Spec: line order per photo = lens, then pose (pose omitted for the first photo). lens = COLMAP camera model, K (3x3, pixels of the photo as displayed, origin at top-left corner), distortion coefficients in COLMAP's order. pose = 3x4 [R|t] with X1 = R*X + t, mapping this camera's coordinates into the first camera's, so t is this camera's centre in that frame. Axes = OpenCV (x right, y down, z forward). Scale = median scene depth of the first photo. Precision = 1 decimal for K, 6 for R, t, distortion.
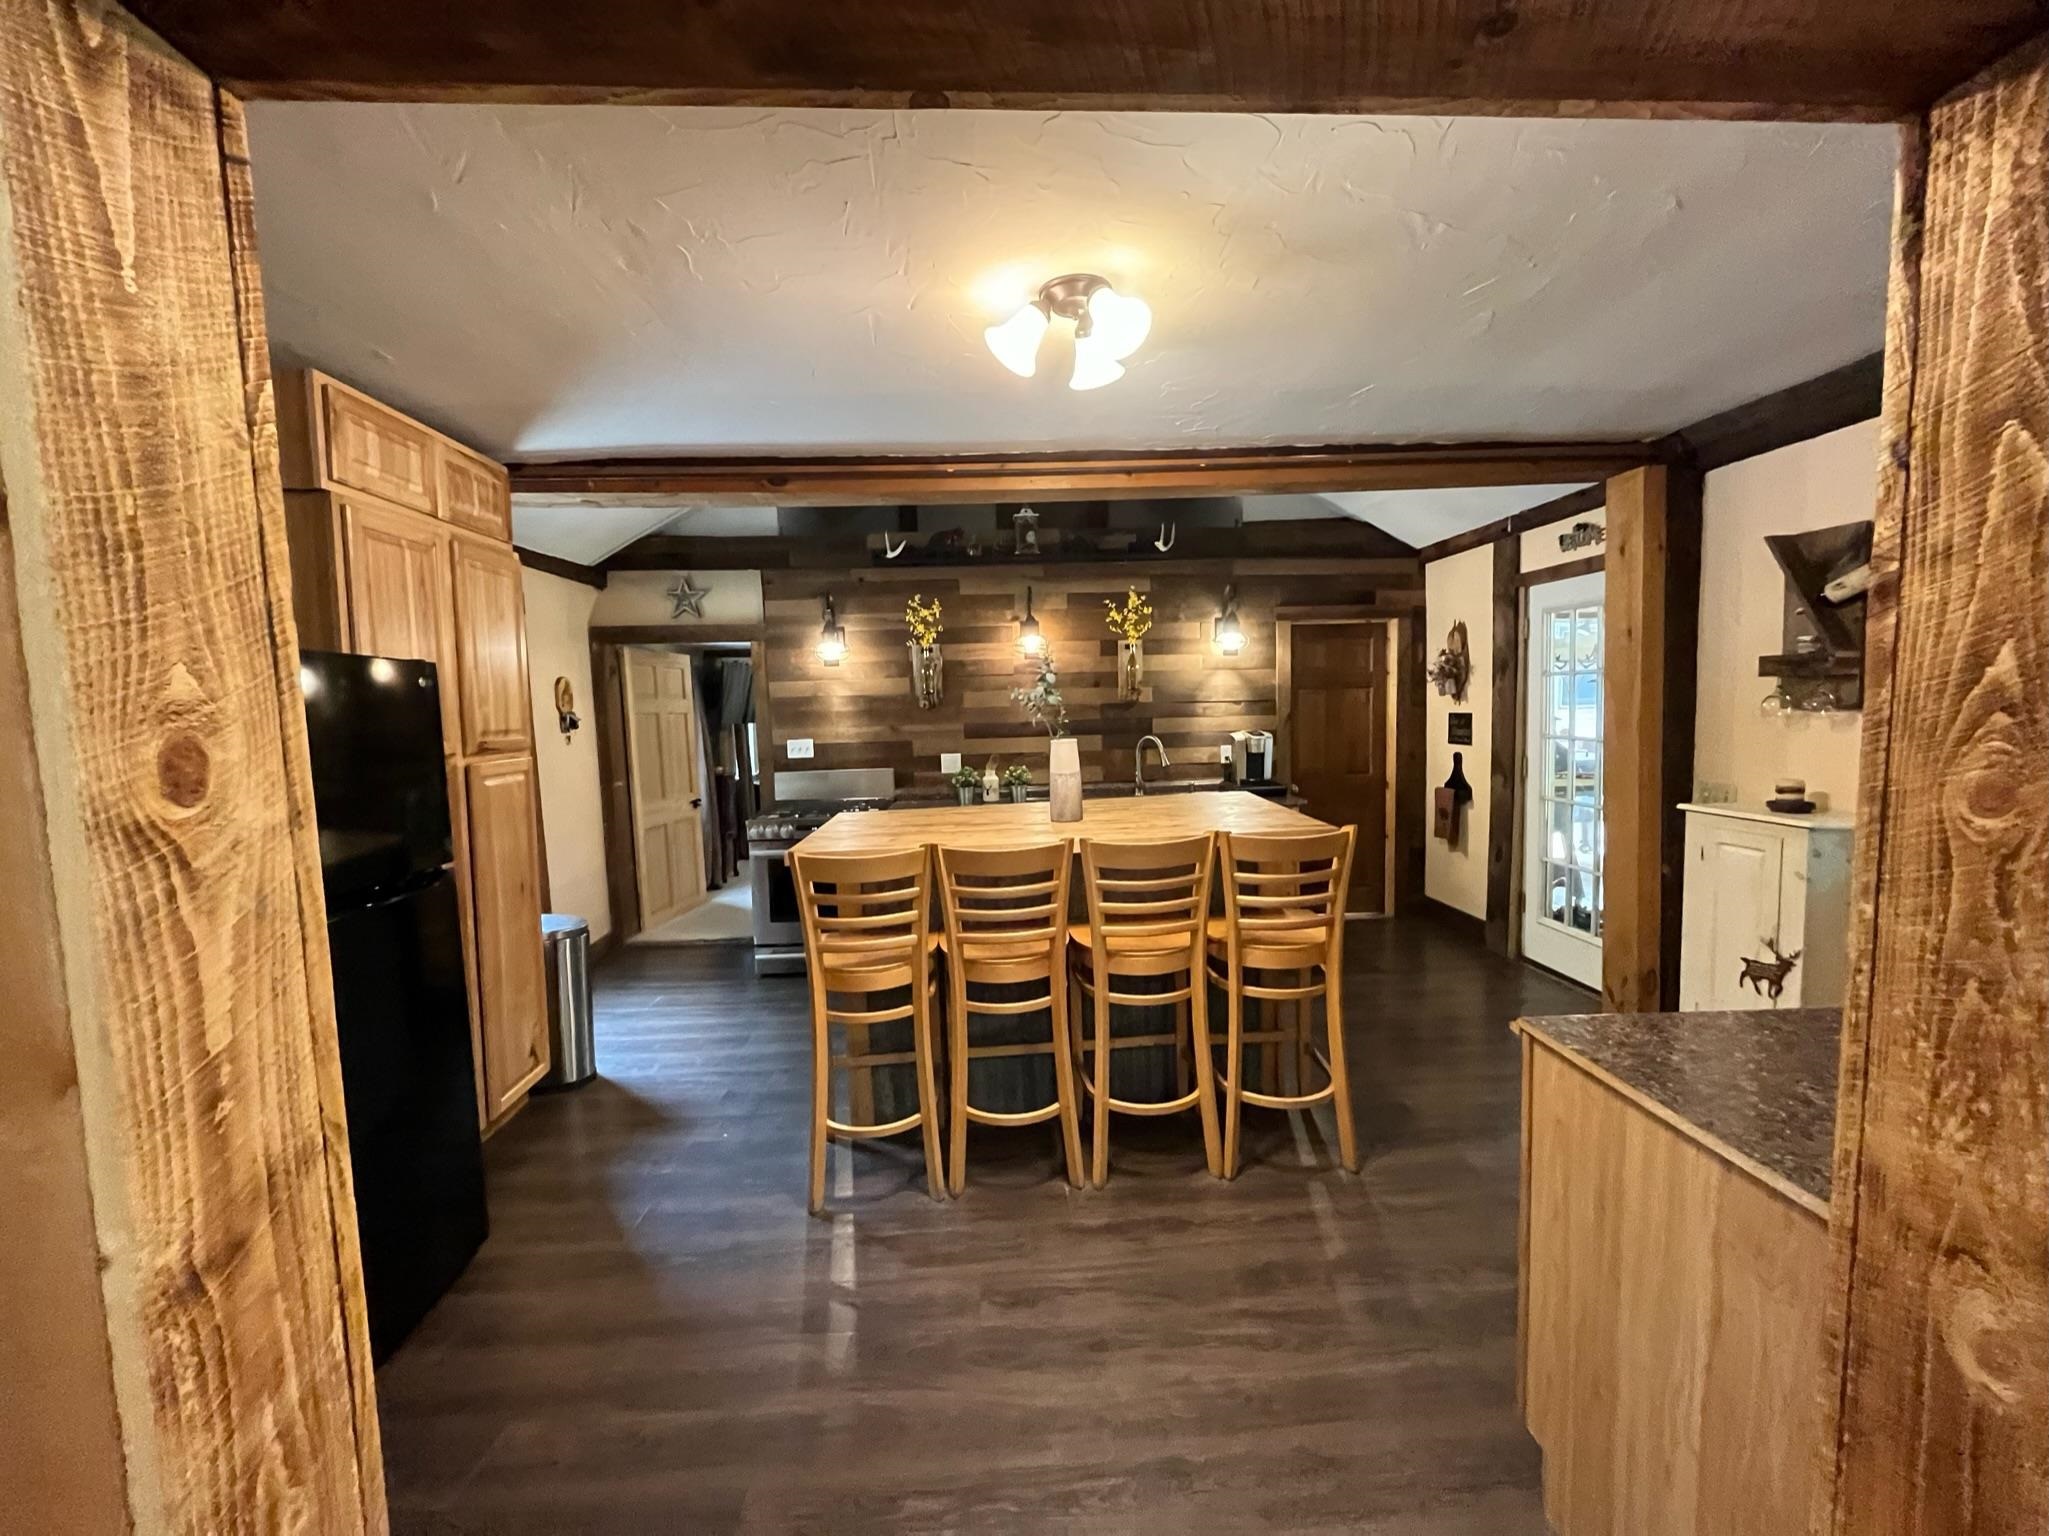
lens RADIAL K [[823.2, 0, 1027.1], [0, 823.2, 769.4], [0, 0, 1]] dist [0.000616, -0.000832]
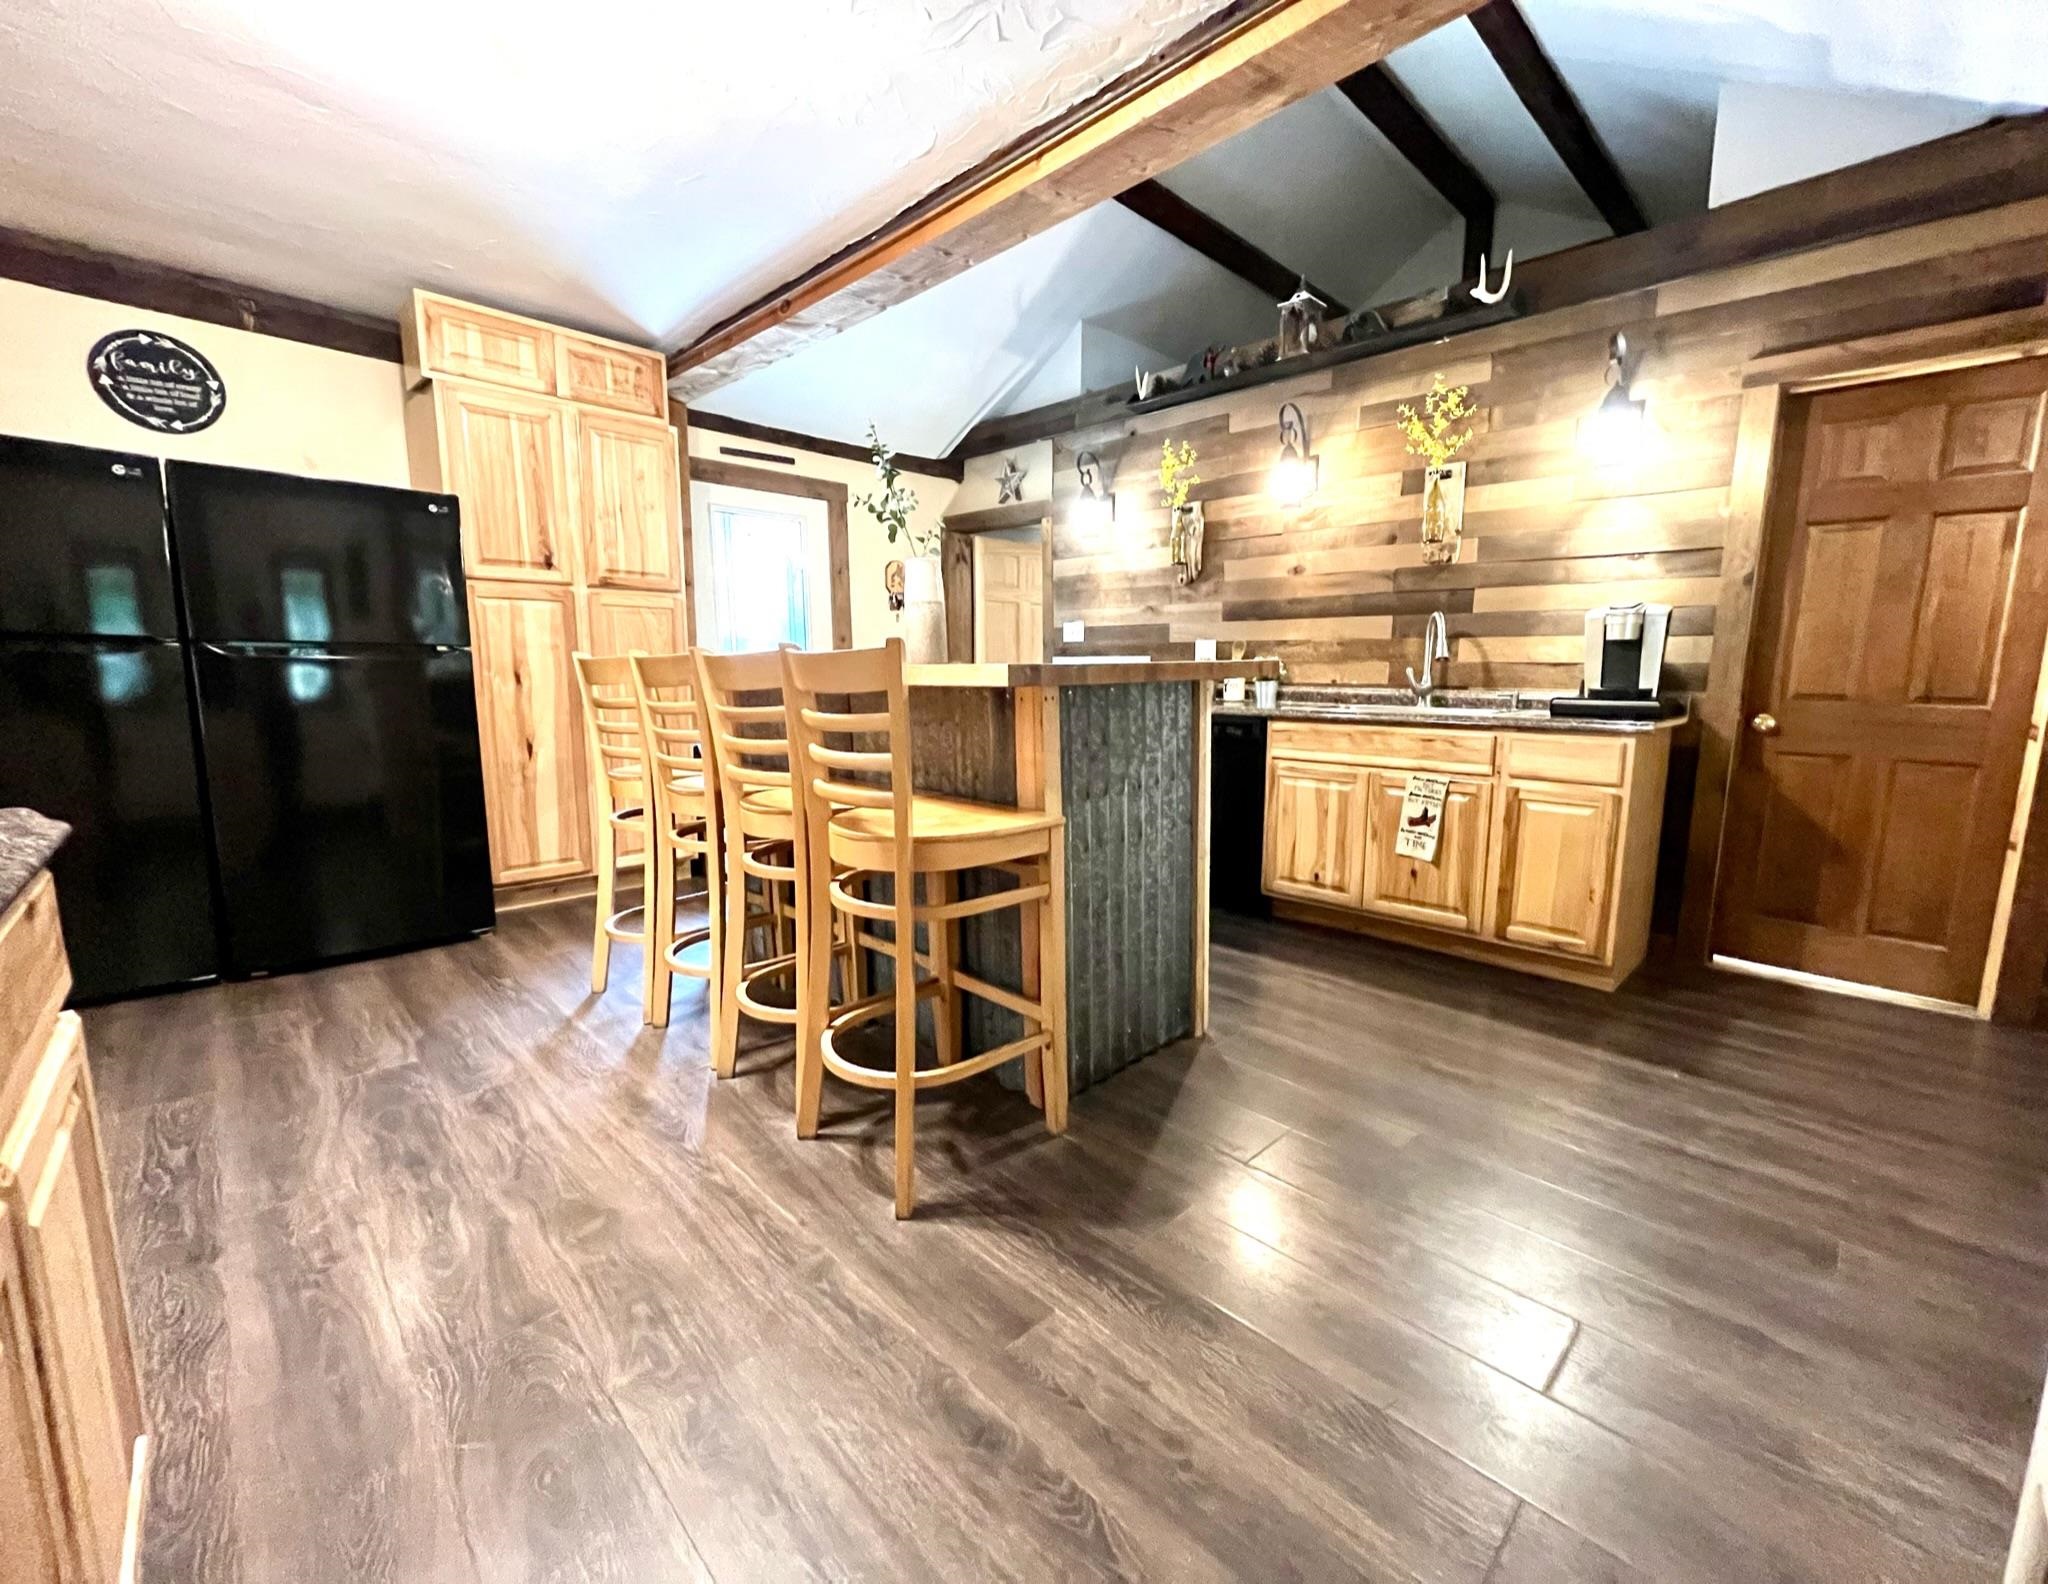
lens RADIAL K [[849.5, 0, 1065.1], [0, 849.5, 795.0], [0, 0, 1]] dist [-0.002362, 0.001065]
pose [[0.682640, 0.143970, -0.716432, 0.450820], [-0.084070, 0.989363, 0.118711, 0.046098], [0.725903, -0.020806, 0.687483, 0.332413]]
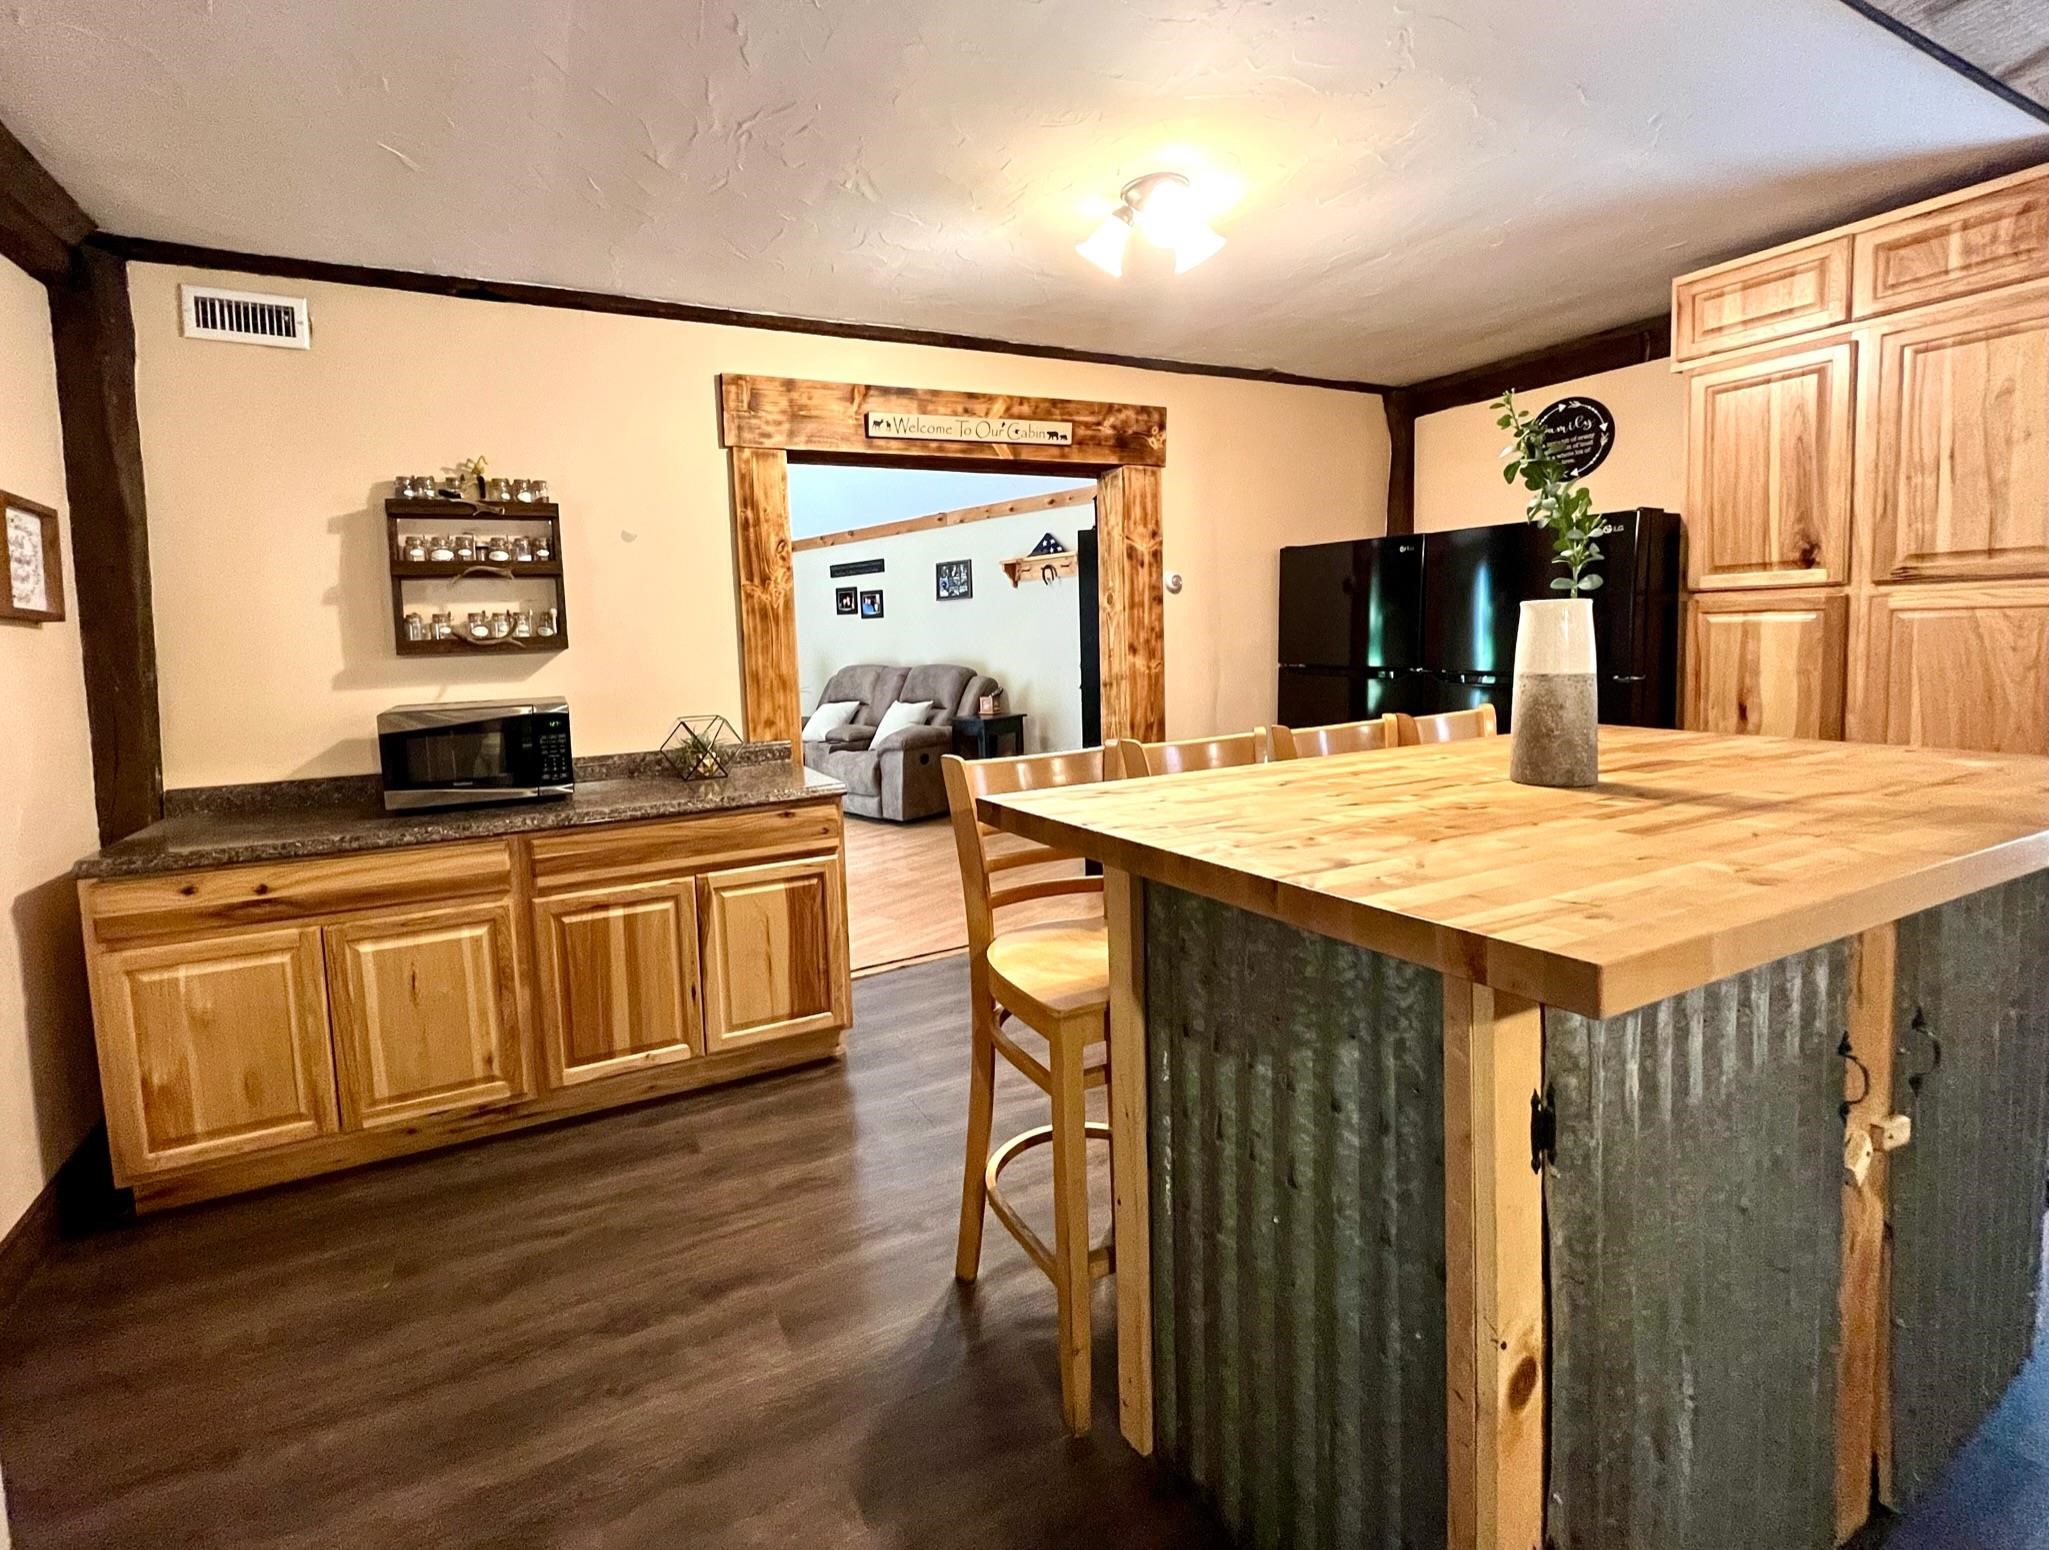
lens RADIAL K [[922.0, 0, 927.2], [0, 922.0, 709.7], [0, 0, 1]] dist [0.000446, -0.000463]
pose [[-0.921563, 0.095518, -0.376295, 0.333540], [0.033898, 0.985357, 0.167102, -0.044775], [0.386746, 0.141239, -0.911306, 0.816364]]
